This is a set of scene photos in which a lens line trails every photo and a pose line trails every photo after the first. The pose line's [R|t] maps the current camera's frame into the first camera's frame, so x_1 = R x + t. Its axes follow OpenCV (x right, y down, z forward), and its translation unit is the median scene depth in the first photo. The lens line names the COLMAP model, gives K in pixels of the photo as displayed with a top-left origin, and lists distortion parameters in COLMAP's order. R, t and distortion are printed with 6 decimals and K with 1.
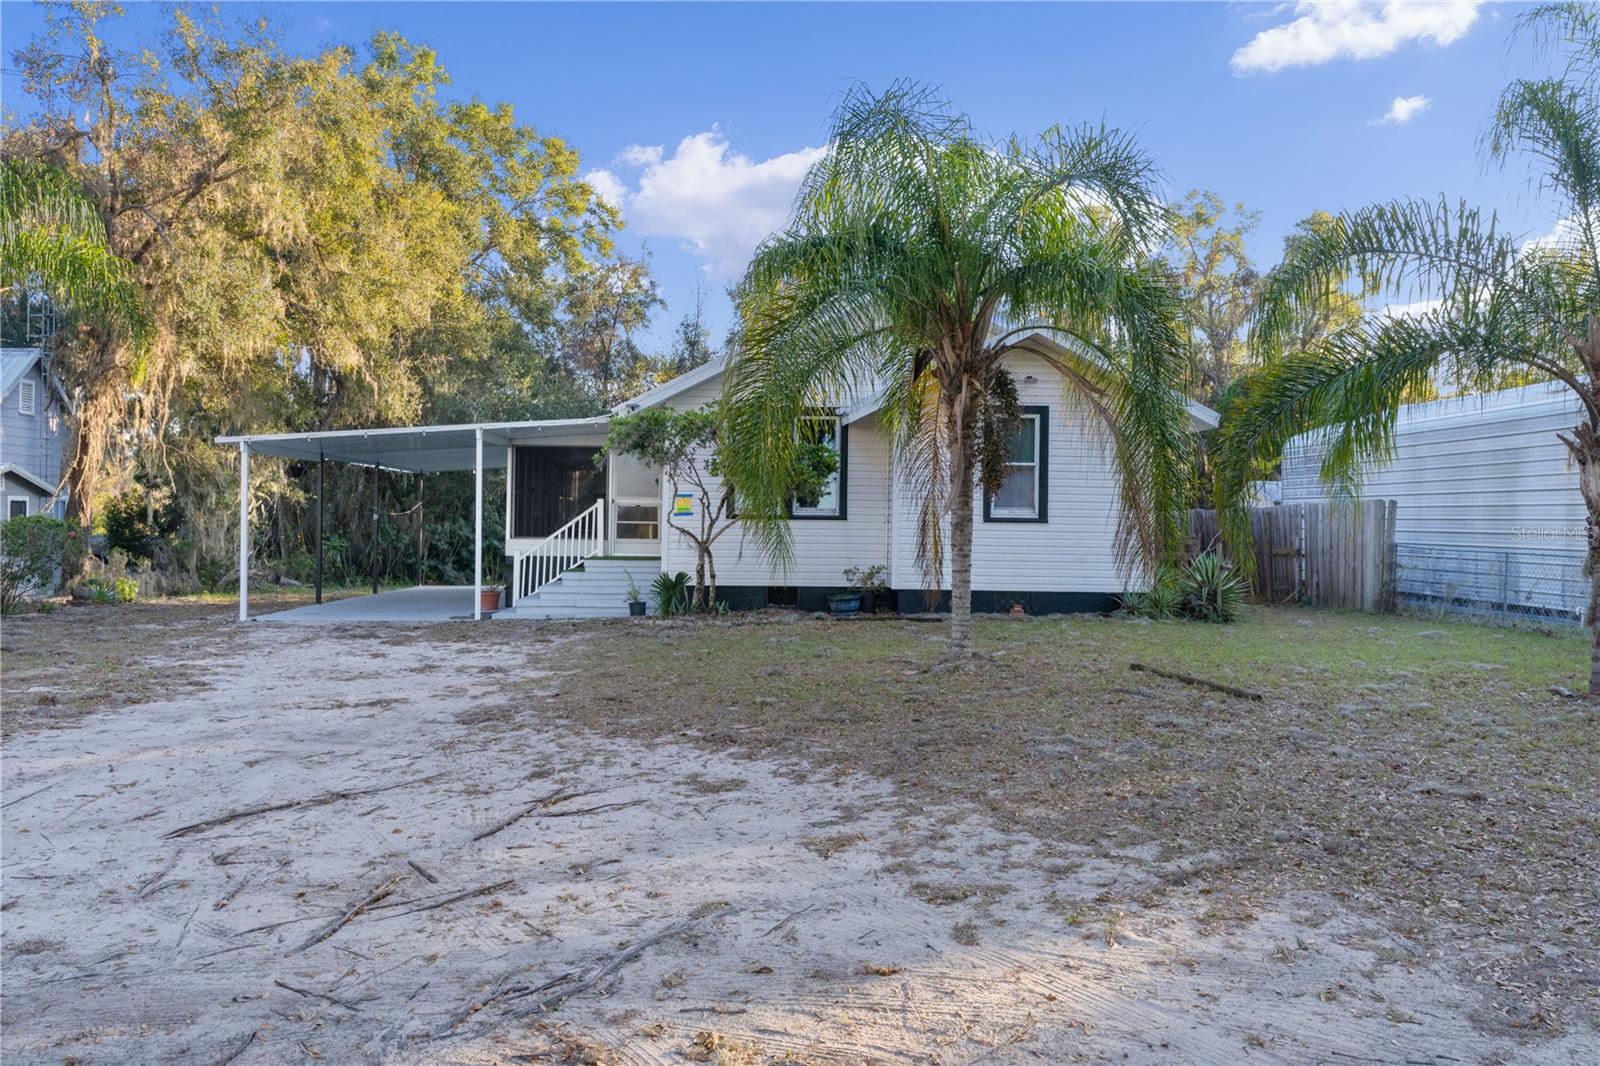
lens RADIAL K [[1230.9, 0, 799.7], [0, 1230.9, 527.0], [0, 0, 1]] dist [0.000418, 0.000398]
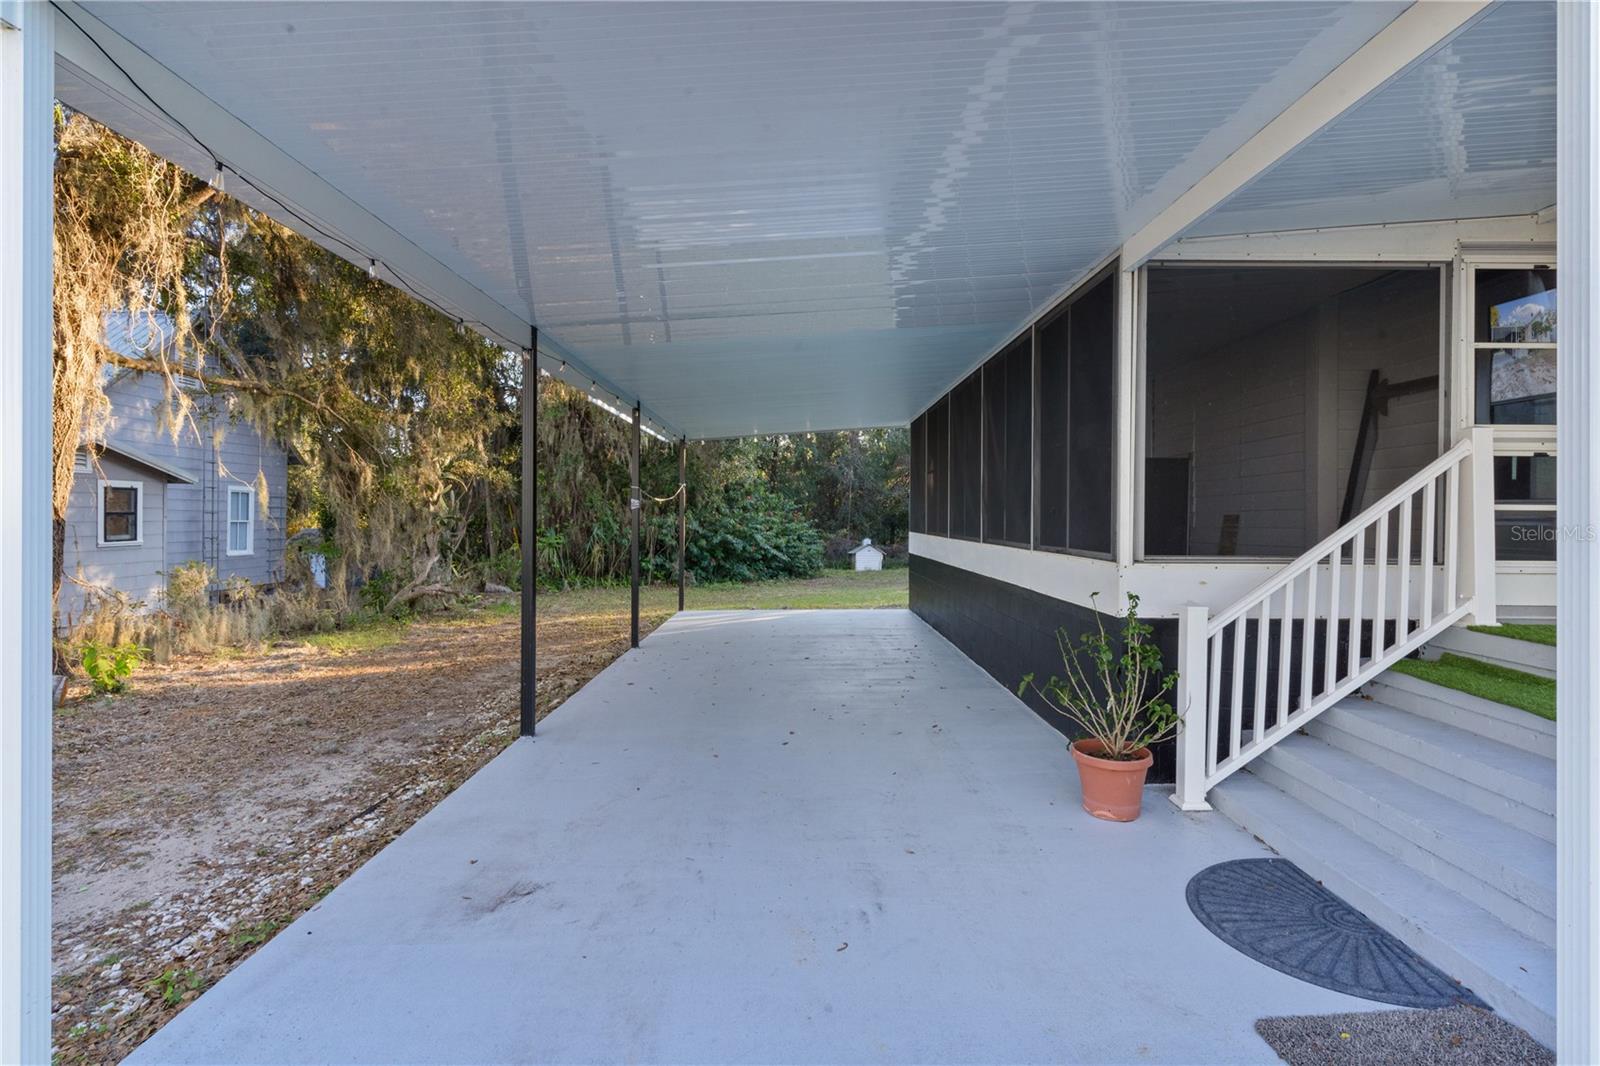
lens RADIAL K [[769.0, 0, 803.9], [0, 769.0, 518.1], [0, 0, 1]] dist [0.000649, 0.000242]
pose [[0.999326, -0.004689, -0.036405, -0.313957], [0.004721, 0.999989, 0.000802, -0.002566], [0.036401, -0.000973, 0.999337, 0.812923]]
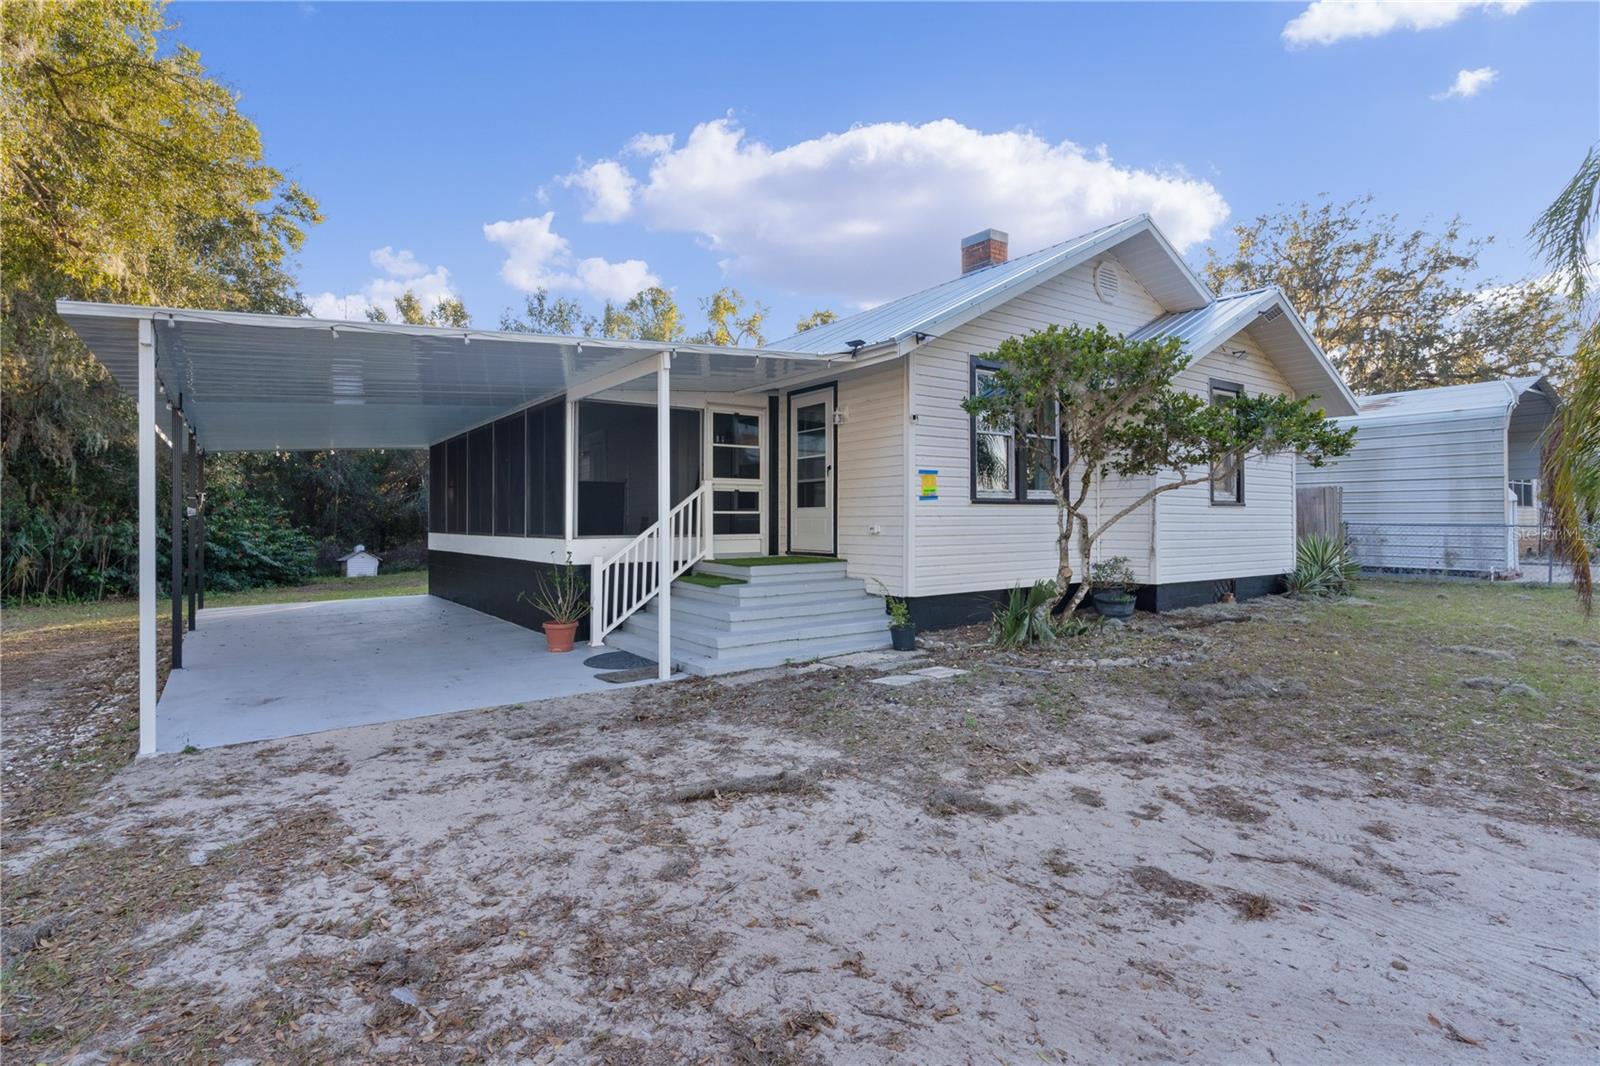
lens RADIAL K [[777.1, 0, 802.6], [0, 777.1, 524.3], [0, 0, 1]] dist [0.003389, 0.000727]
pose [[0.833197, -0.018954, 0.552651, -0.367869], [0.016207, 0.999820, 0.009857, -0.000651], [-0.552738, 0.000744, 0.833355, 0.581318]]
